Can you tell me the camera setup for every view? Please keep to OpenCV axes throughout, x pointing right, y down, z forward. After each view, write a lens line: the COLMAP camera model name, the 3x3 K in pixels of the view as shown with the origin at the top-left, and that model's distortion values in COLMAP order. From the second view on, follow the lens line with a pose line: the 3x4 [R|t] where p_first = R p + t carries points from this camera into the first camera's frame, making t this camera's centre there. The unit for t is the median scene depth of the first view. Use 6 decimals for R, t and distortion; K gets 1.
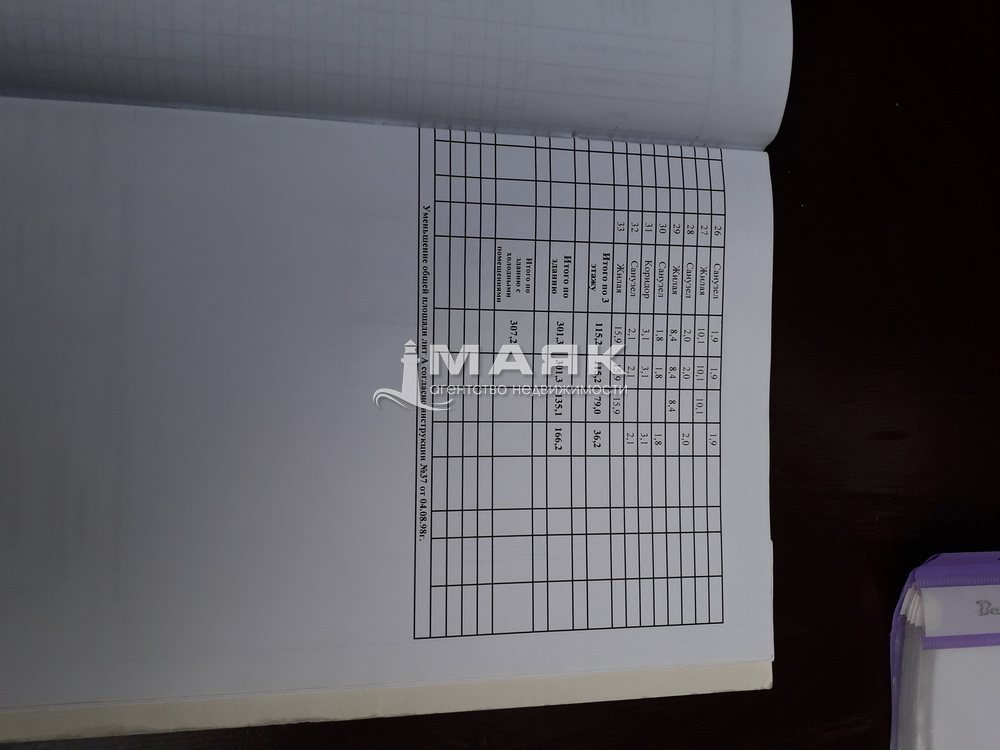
lens RADIAL K [[798.1, 0, 483.8], [0, 798.1, 409.4], [0, 0, 1]] dist [0.038889, 0.001986]
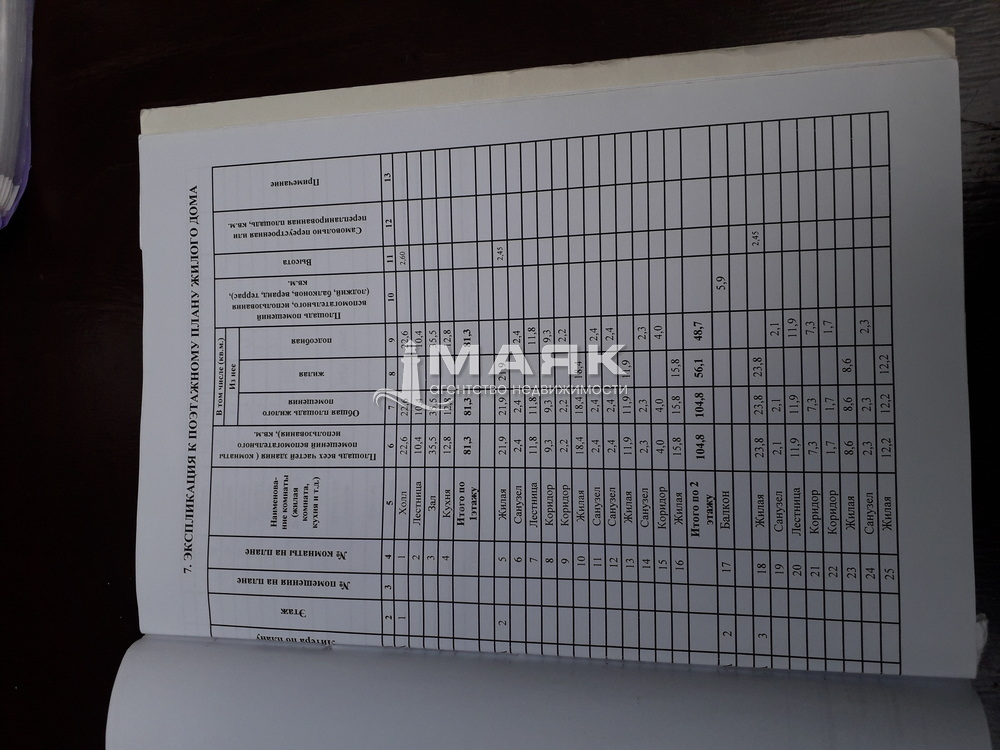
lens RADIAL K [[798.1, 0, 486.0], [0, 798.1, 332.8], [0, 0, 1]] dist [0.038889, 0.001986]
pose [[-0.999619, 0.022435, 0.016105, 0.348055], [-0.021704, -0.998788, 0.044165, 0.000496], [0.017076, 0.043799, 0.998894, 0.070592]]
